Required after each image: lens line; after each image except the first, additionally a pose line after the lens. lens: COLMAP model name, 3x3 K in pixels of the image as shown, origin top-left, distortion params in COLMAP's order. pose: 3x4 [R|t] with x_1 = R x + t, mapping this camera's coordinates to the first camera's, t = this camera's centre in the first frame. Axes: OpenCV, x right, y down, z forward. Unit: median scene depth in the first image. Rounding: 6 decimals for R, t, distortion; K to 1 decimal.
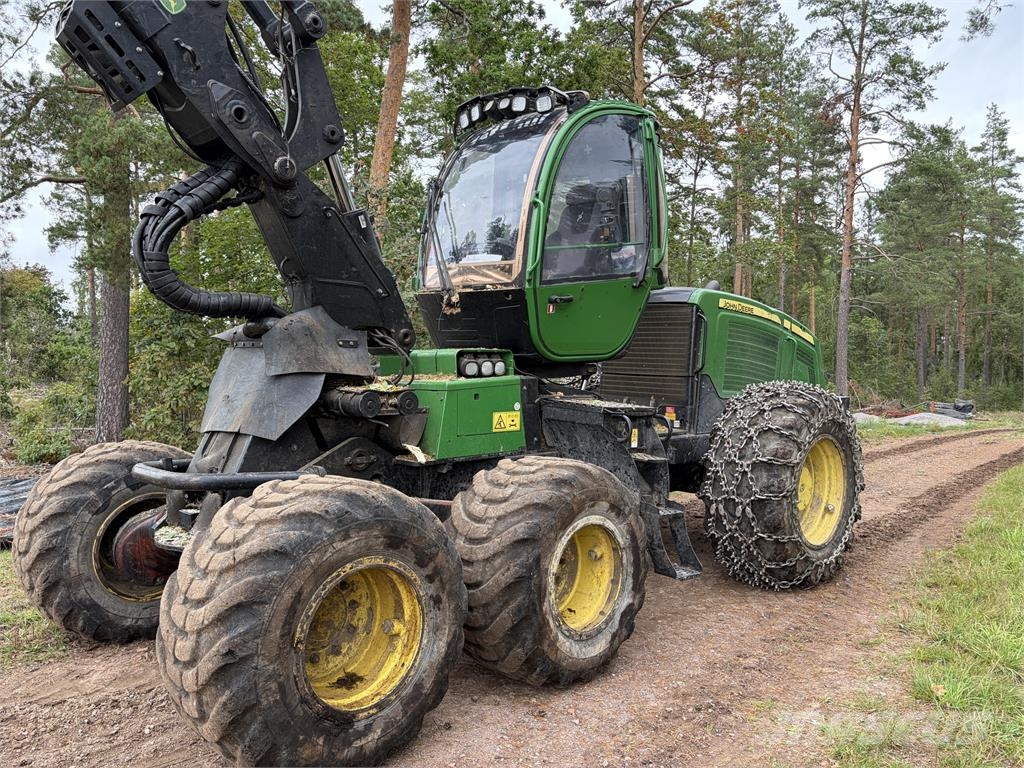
lens RADIAL K [[778.2, 0, 511.5], [0, 778.2, 385.5], [0, 0, 1]] dist [0.048344, -0.056973]
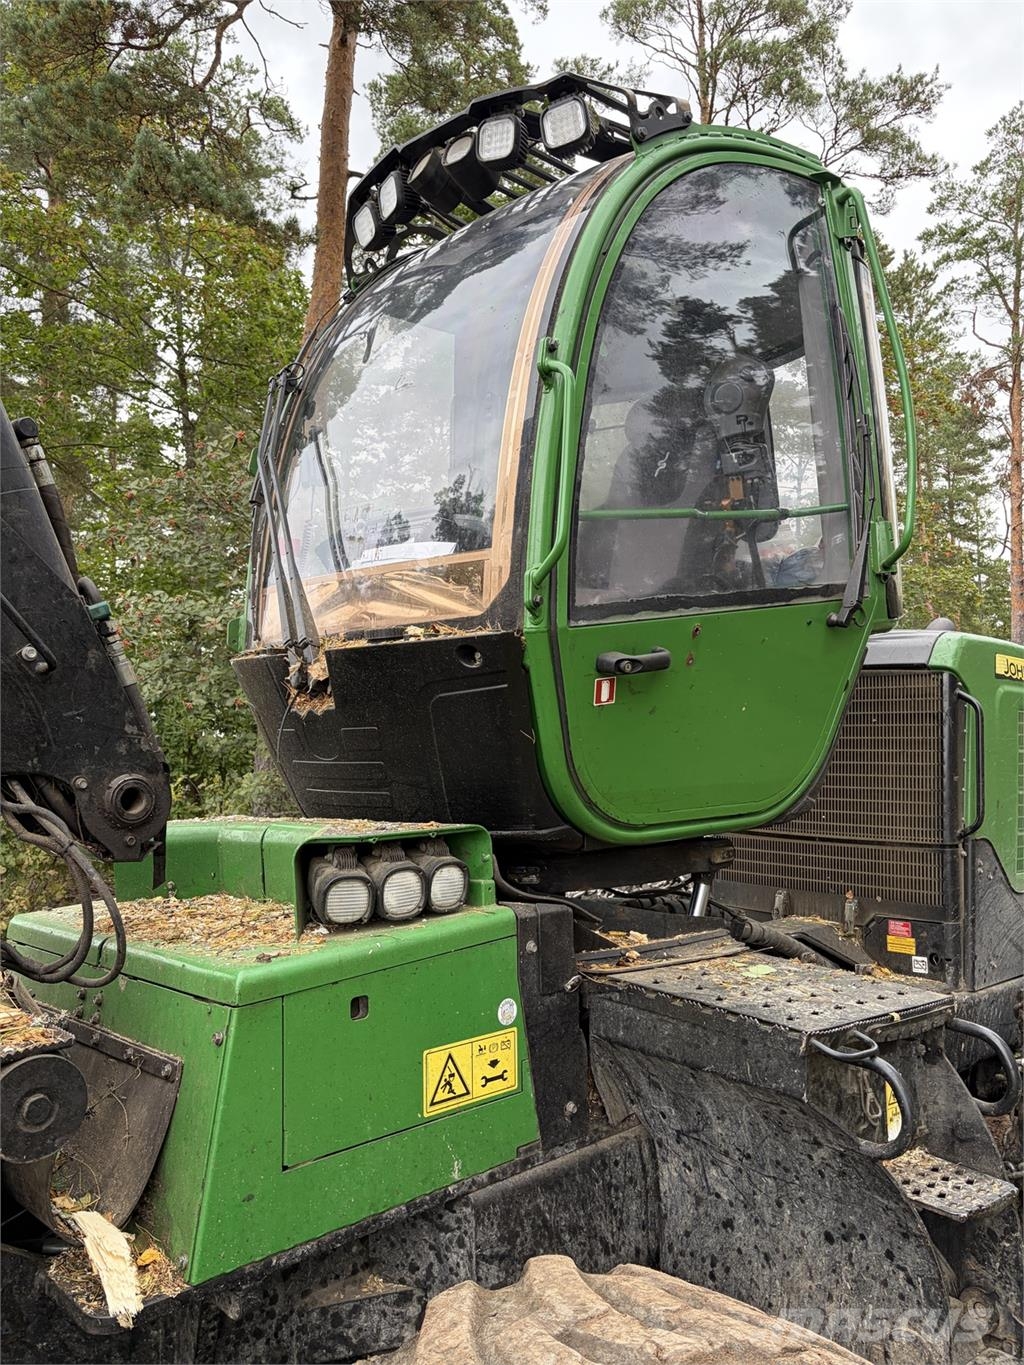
lens RADIAL K [[1037.4, 0, 501.1], [0, 1037.4, 683.0], [0, 0, 1]] dist [0.048344, -0.056973]
pose [[0.999175, -0.027760, -0.029653, 0.016129], [0.024678, 0.994713, -0.099683, -0.047695], [0.032263, 0.098869, 0.994577, 0.448193]]
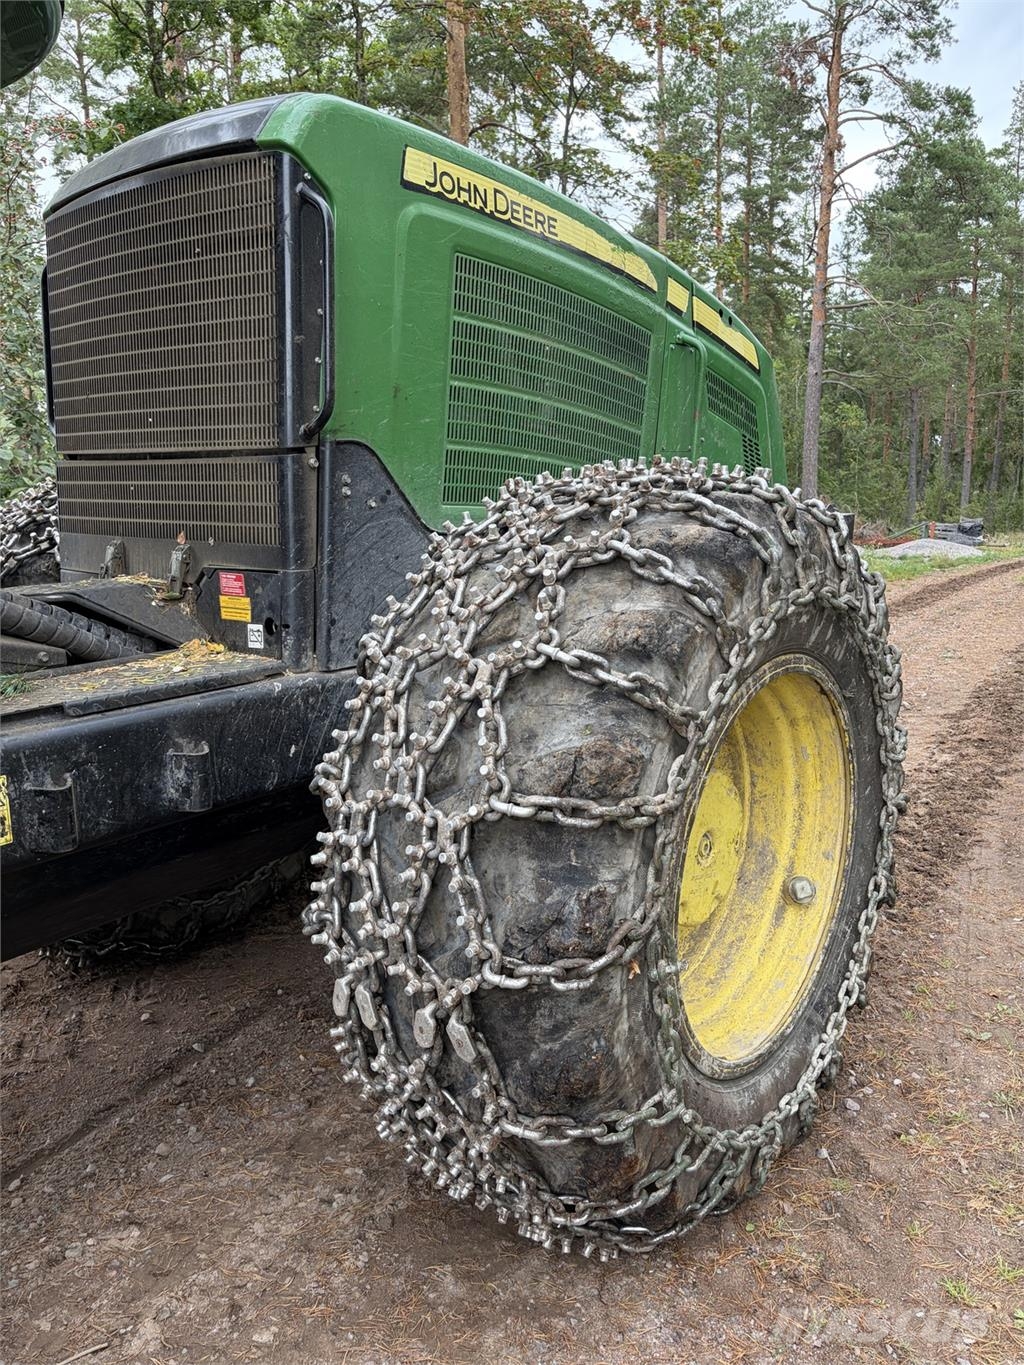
lens RADIAL K [[1037.4, 0, 515.7], [0, 1037.4, 676.9], [0, 0, 1]] dist [0.048344, -0.056973]
pose [[0.991009, -0.053139, 0.122794, 0.260107], [0.034068, 0.987717, 0.152491, 0.012396], [-0.129389, -0.146937, 0.980647, 0.649983]]
